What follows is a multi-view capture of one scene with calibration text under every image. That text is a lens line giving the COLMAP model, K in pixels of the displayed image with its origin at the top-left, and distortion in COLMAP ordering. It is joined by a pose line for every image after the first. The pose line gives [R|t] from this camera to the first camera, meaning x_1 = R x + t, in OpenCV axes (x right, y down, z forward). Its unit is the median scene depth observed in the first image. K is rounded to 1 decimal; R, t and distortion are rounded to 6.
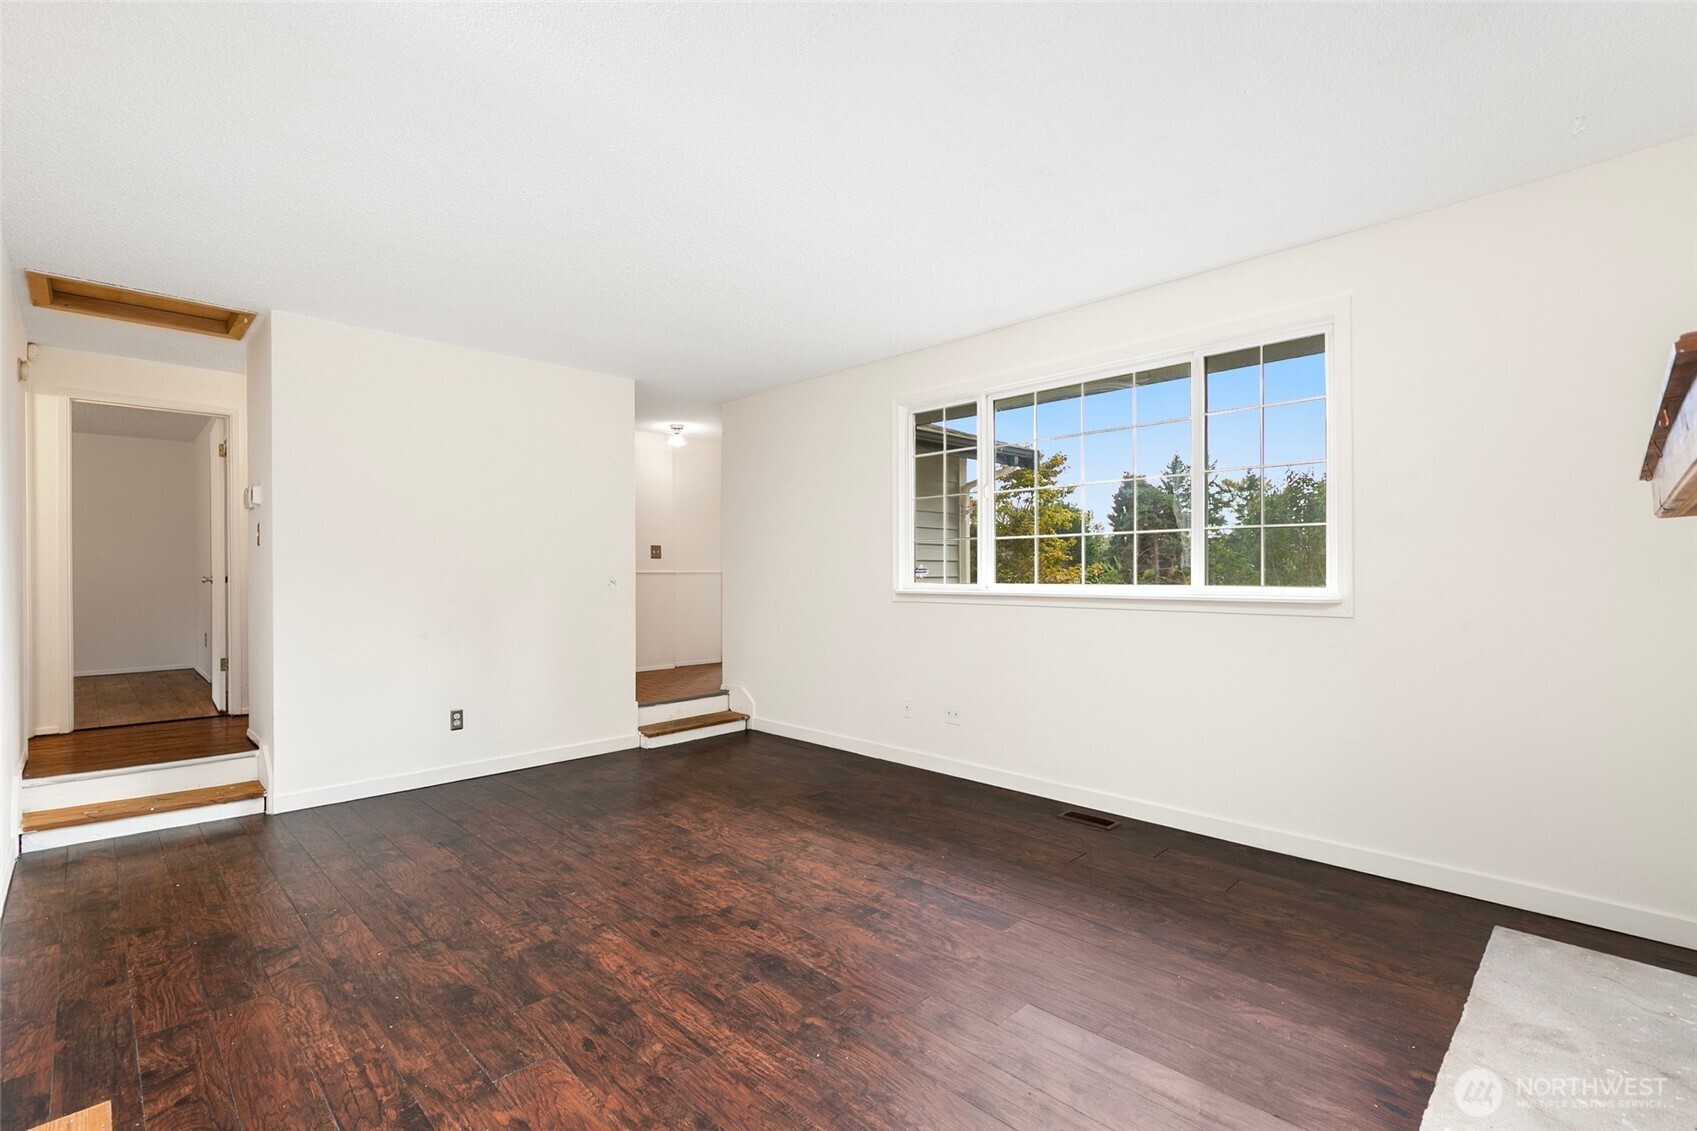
lens RADIAL K [[768.9, 0, 848.5], [0, 768.9, 569.4], [0, 0, 1]] dist [0.008180, -0.000671]
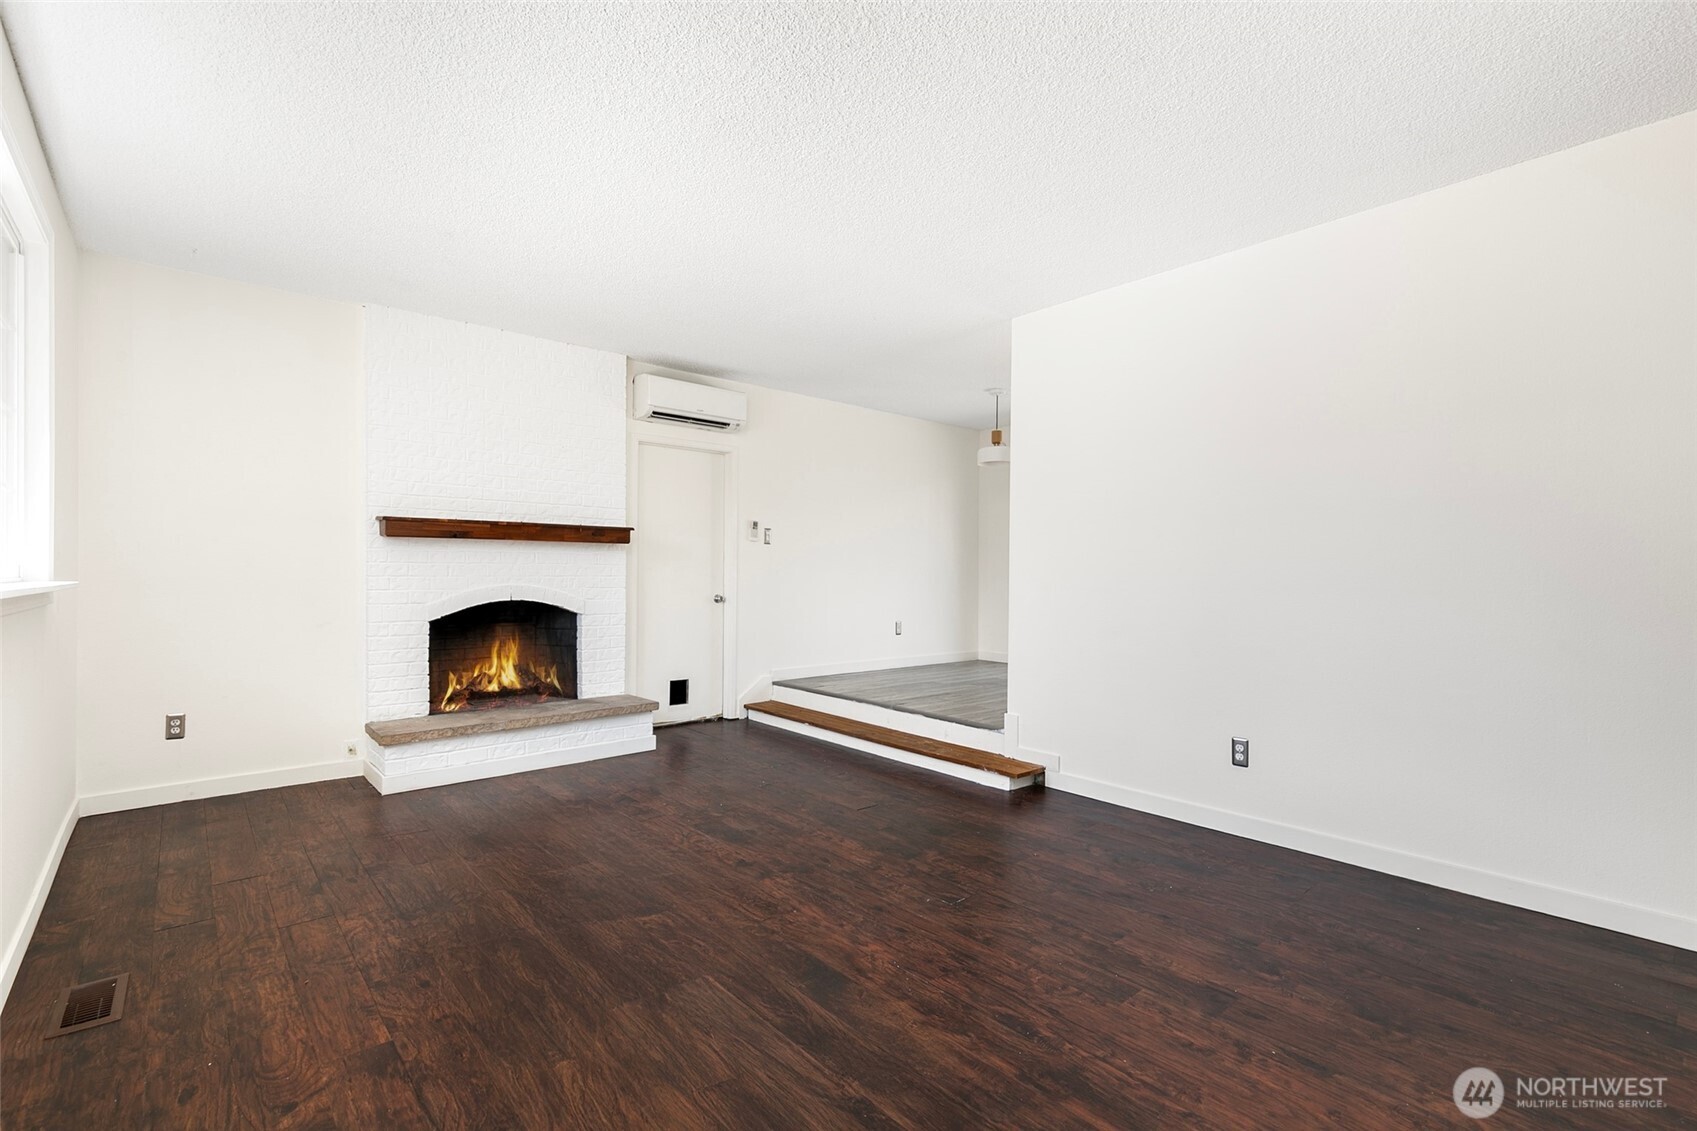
lens RADIAL K [[768.9, 0, 848.5], [0, 768.9, 569.4], [0, 0, 1]] dist [0.008180, -0.000671]
pose [[-0.997912, -0.001123, 0.064573, -0.329036], [-0.001706, 0.999958, -0.008983, 0.033691], [-0.064560, -0.009075, -0.997873, 1.978628]]
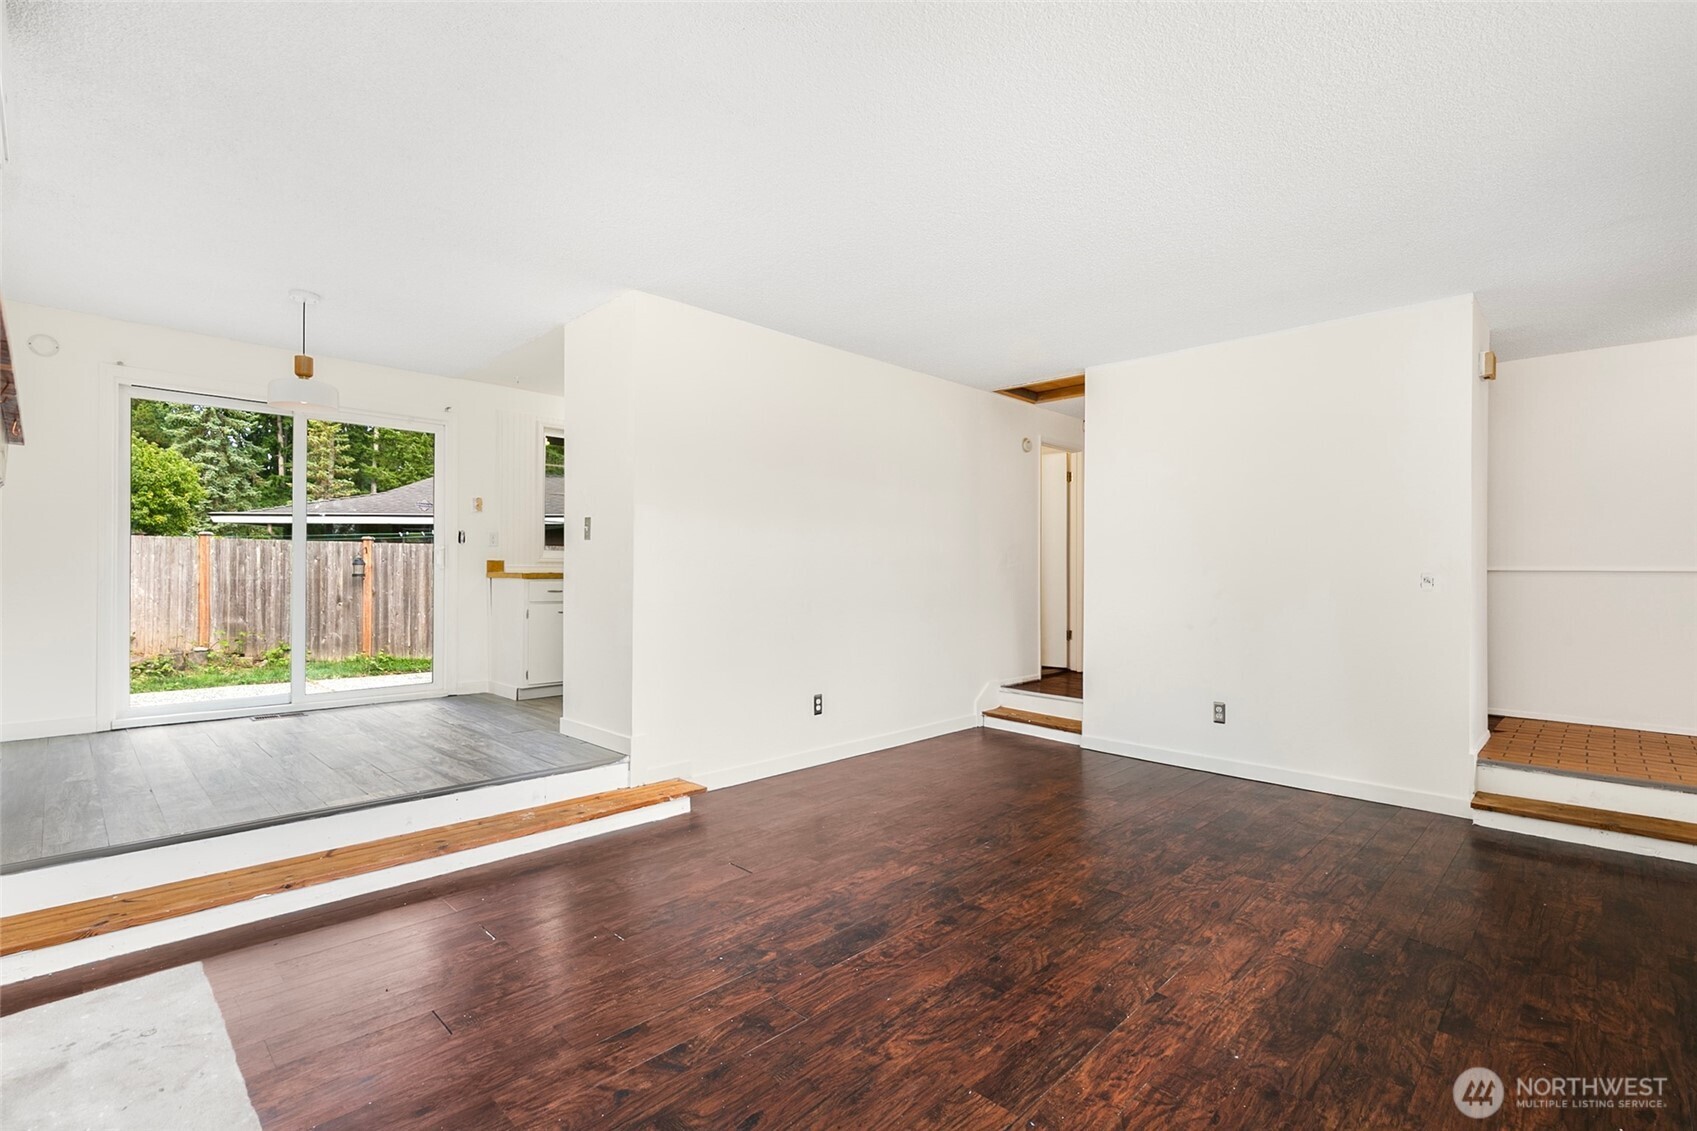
lens RADIAL K [[768.9, 0, 848.5], [0, 768.9, 569.4], [0, 0, 1]] dist [0.008180, -0.000671]
pose [[0.010449, 0.002578, -0.999942, 0.797483], [-0.001603, 0.999995, 0.002562, 0.007168], [0.999944, 0.001576, 0.010453, 0.801518]]
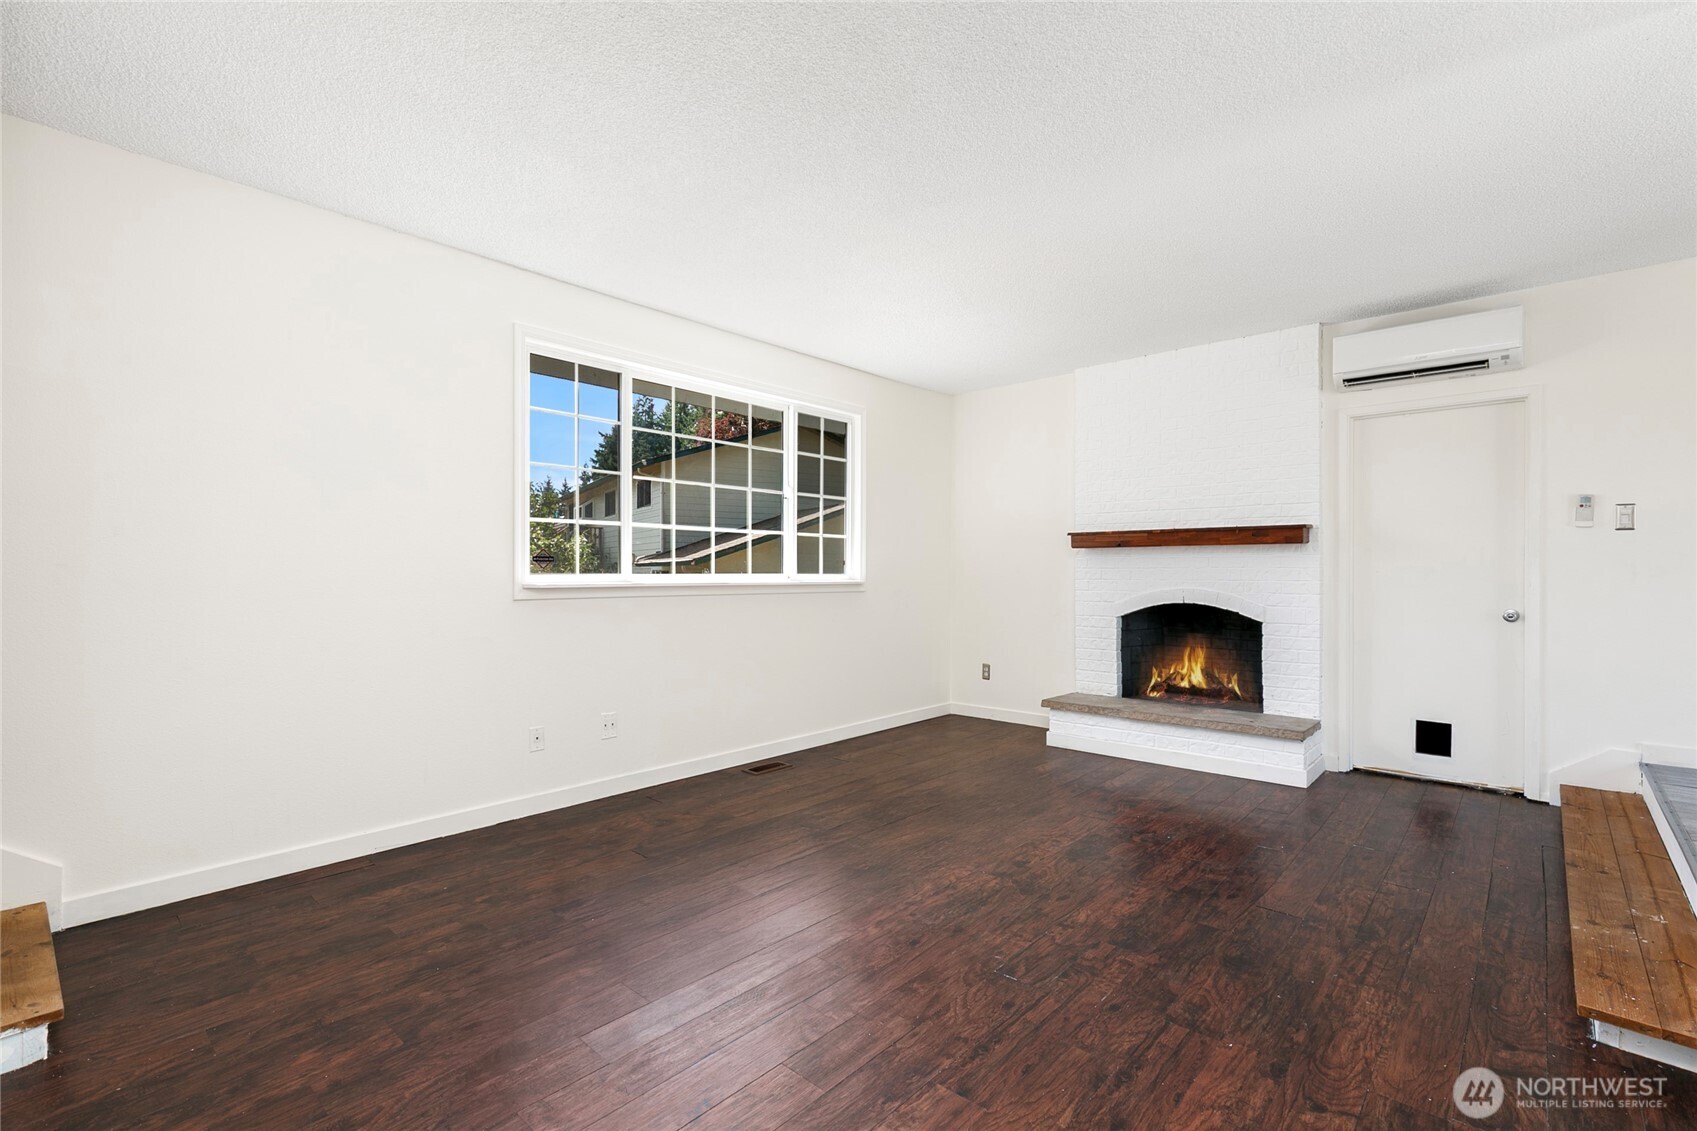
lens RADIAL K [[759.8, 0, 848.5], [0, 759.8, 565.5], [0, 0, 1]] dist [0.012682, 0.000858]
pose [[-0.053605, 0.009970, 0.998512, -1.170054], [-0.006747, 0.999924, -0.010347, 0.024720], [-0.998539, -0.007292, -0.053533, 1.229617]]
